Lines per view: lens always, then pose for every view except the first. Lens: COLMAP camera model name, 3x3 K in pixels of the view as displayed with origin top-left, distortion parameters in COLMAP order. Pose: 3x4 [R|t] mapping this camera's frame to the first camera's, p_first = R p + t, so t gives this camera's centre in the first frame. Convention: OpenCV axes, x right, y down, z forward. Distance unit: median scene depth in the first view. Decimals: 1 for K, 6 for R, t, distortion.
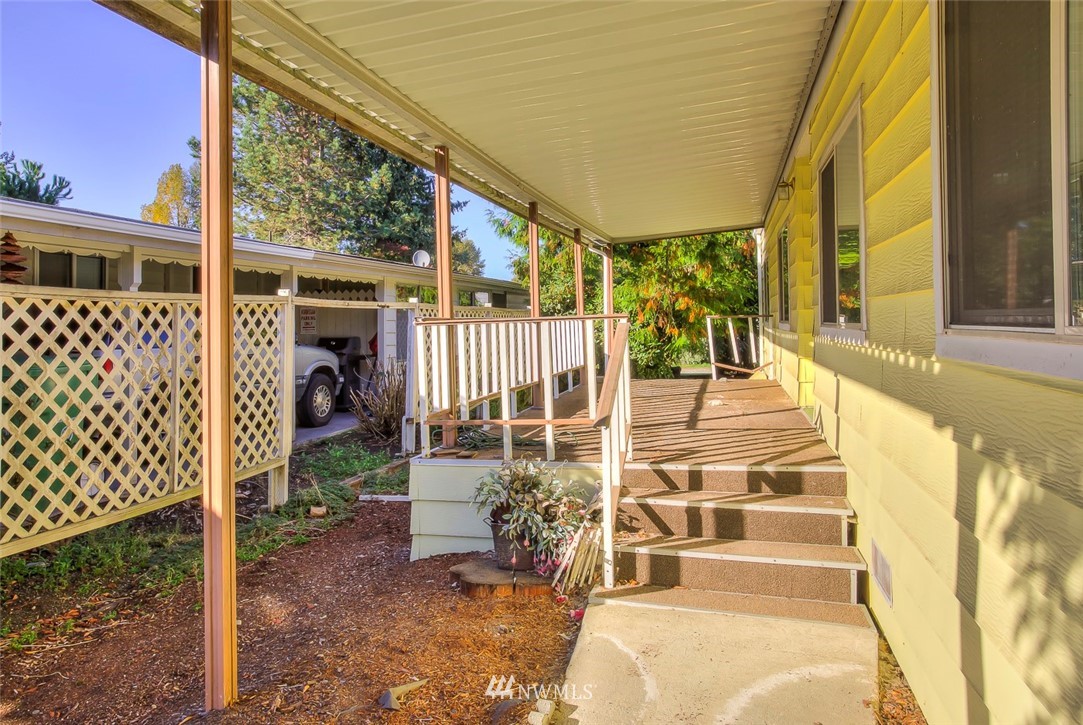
lens RADIAL K [[760.7, 0, 542.0], [0, 760.7, 310.2], [0, 0, 1]] dist [-0.007678, -0.000746]
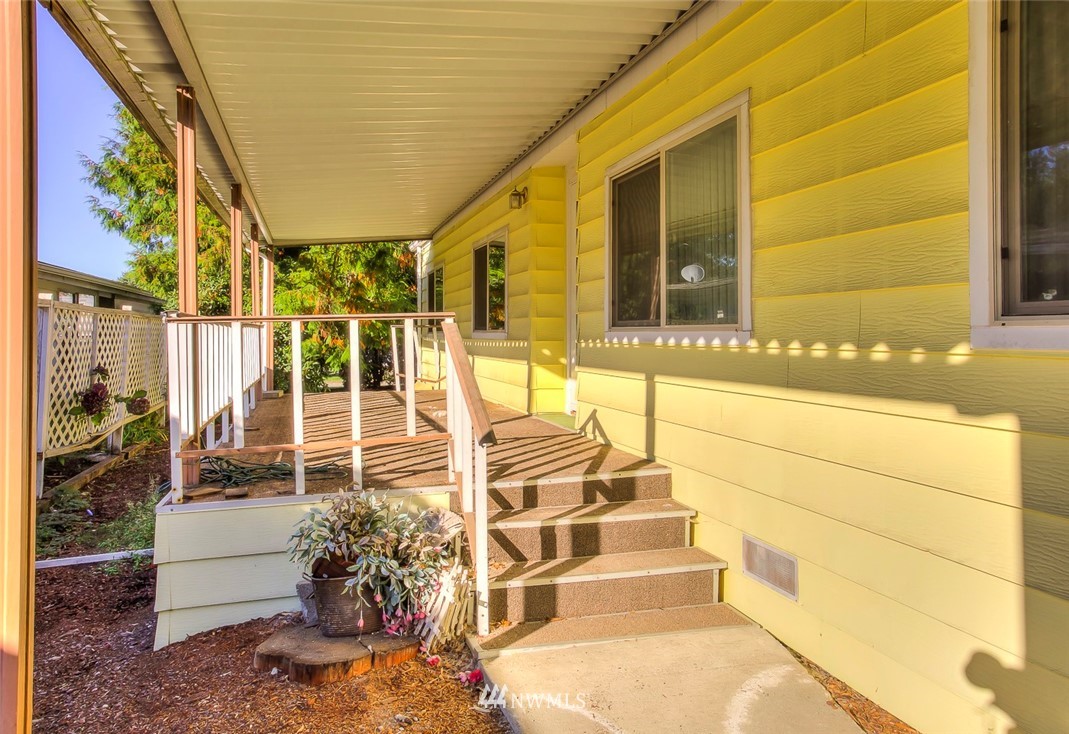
lens RADIAL K [[738.2, 0, 535.9], [0, 738.2, 326.7], [0, 0, 1]] dist [0.008160, 0.005386]
pose [[0.862657, 0.015610, 0.505549, -0.249893], [-0.015986, 0.999866, -0.003595, 0.023521], [-0.505537, -0.004980, 0.862791, 0.238302]]
